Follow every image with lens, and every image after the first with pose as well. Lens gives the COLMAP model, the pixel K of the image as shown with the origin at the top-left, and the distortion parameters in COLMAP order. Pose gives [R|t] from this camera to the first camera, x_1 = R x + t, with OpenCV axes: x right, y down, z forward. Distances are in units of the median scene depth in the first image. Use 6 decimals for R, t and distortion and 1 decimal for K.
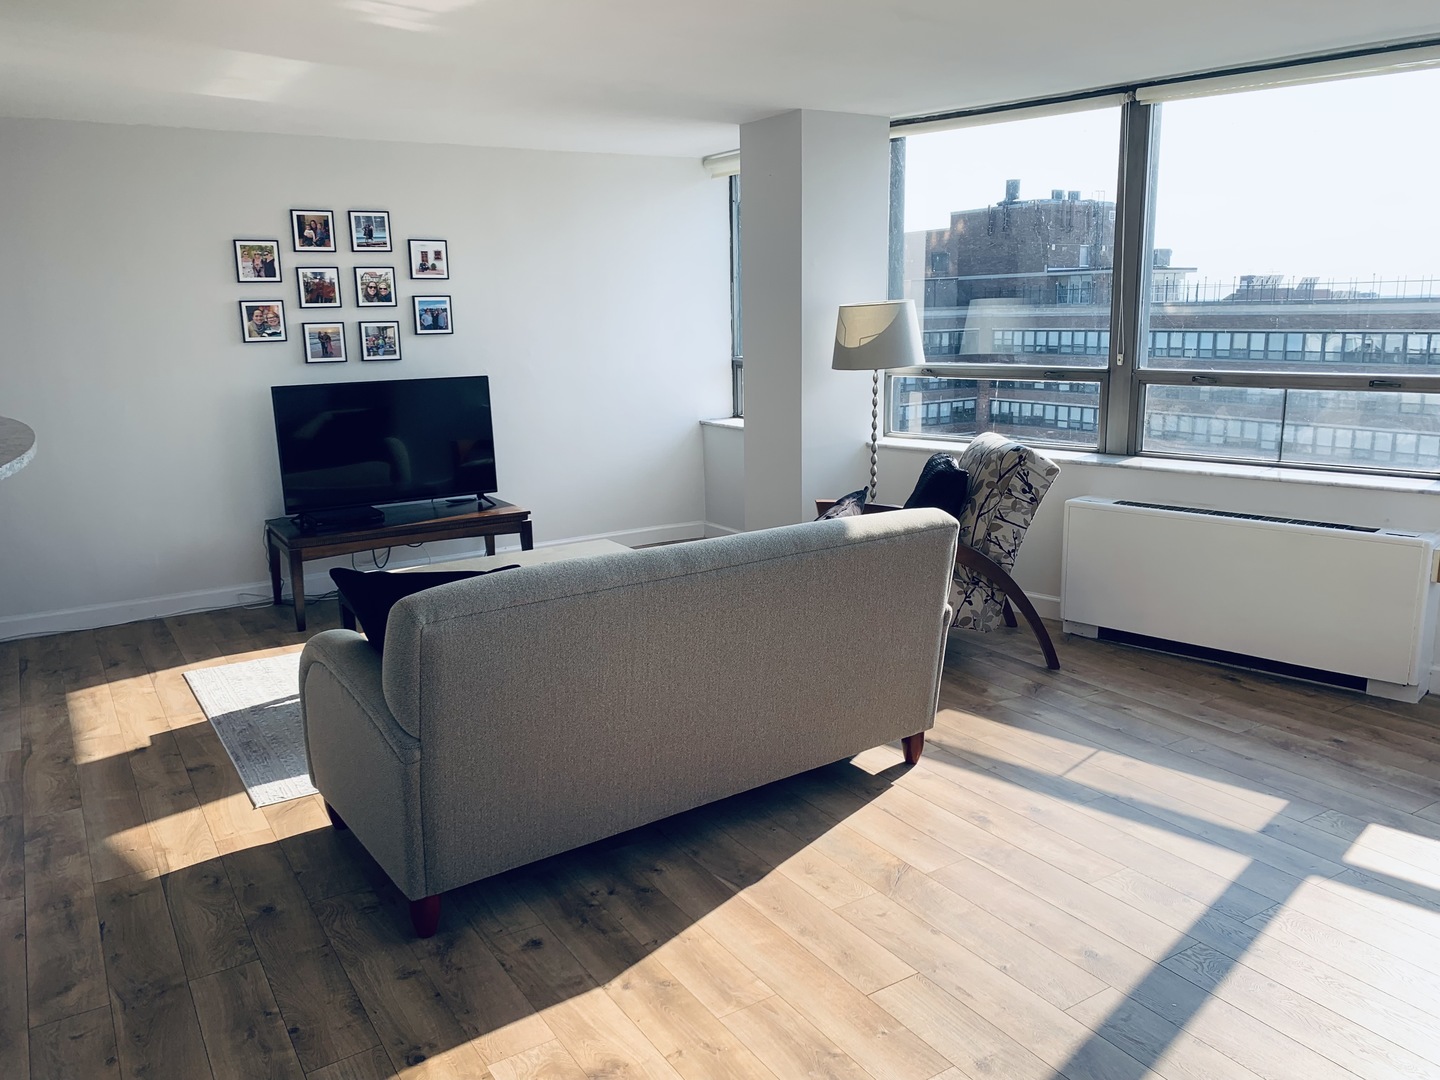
lens RADIAL K [[1103.3, 0, 716.3], [0, 1103.3, 544.8], [0, 0, 1]] dist [0.028945, -0.034797]
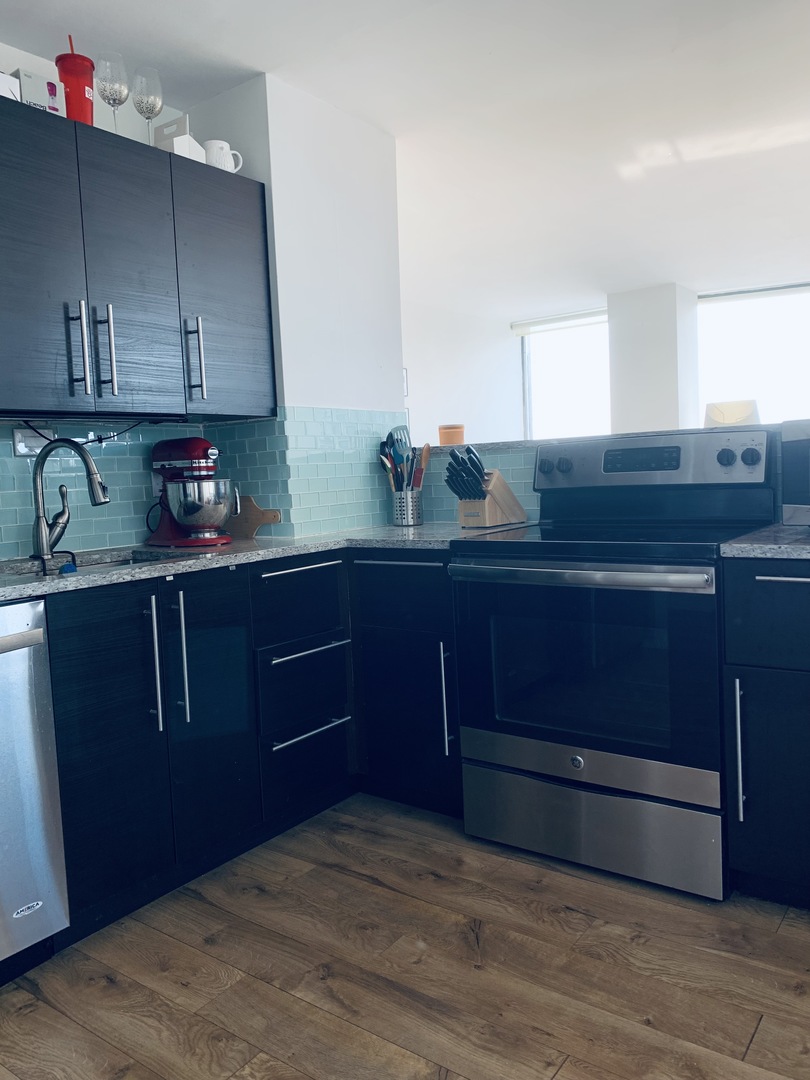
lens RADIAL K [[821.8, 0, 400.4], [0, 821.8, 527.4], [0, 0, 1]] dist [0.008431, -0.001503]
pose [[0.928443, -0.053779, 0.367560, -0.682987], [0.109516, 0.985115, -0.132497, 0.058910], [-0.354963, 0.163270, 0.920513, 0.103809]]
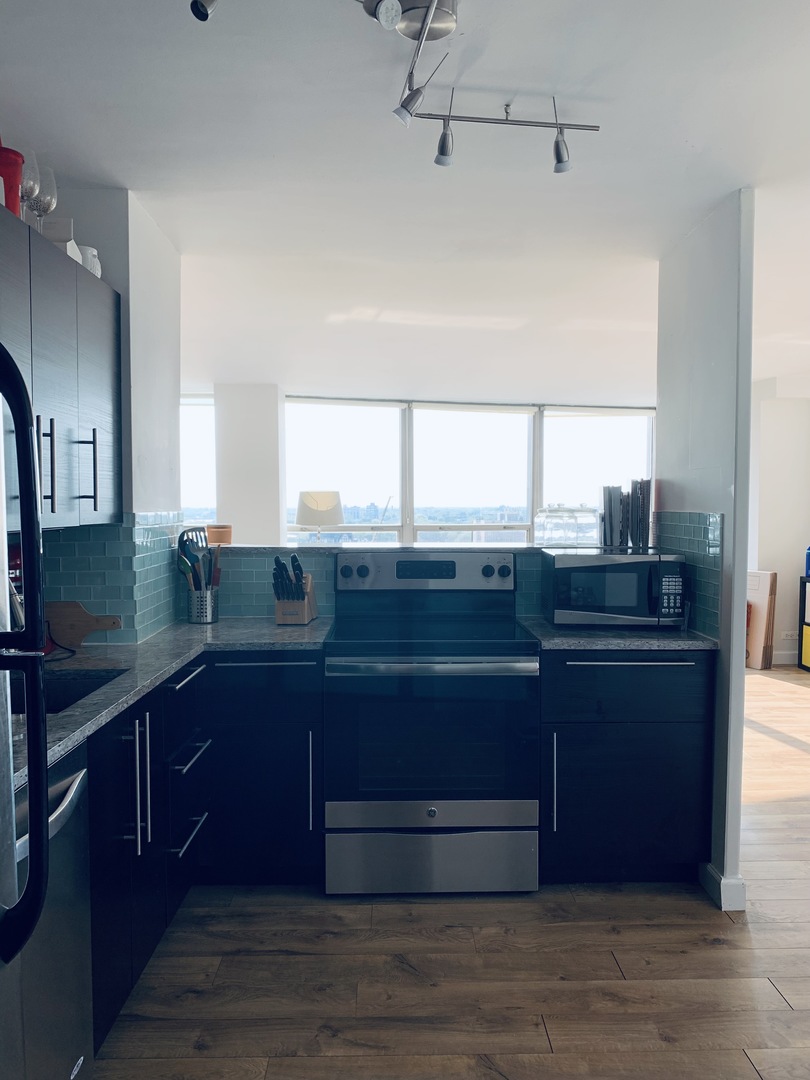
lens RADIAL K [[820.7, 0, 411.1], [0, 820.7, 551.5], [0, 0, 1]] dist [0.018521, -0.010153]
pose [[0.506370, -0.029432, 0.861814, -0.897280], [0.173645, 0.982425, -0.068477, 0.002986], [-0.844652, 0.184325, 0.502581, 0.178991]]
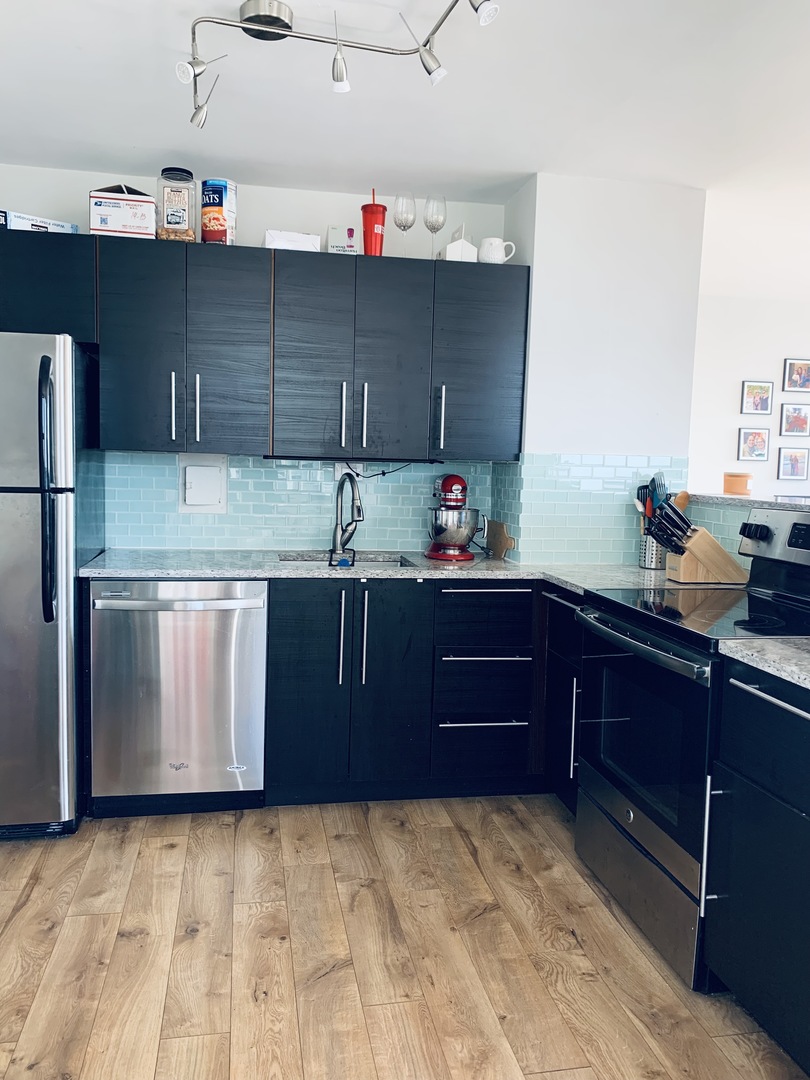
lens RADIAL K [[827.5, 0, 409.3], [0, 827.5, 532.6], [0, 0, 1]] dist [0.028945, -0.034797]
pose [[0.934801, 0.074680, -0.347232, -0.441842], [-0.118286, 0.987295, -0.106103, 0.043282], [0.334896, 0.140258, 0.931758, 0.005203]]
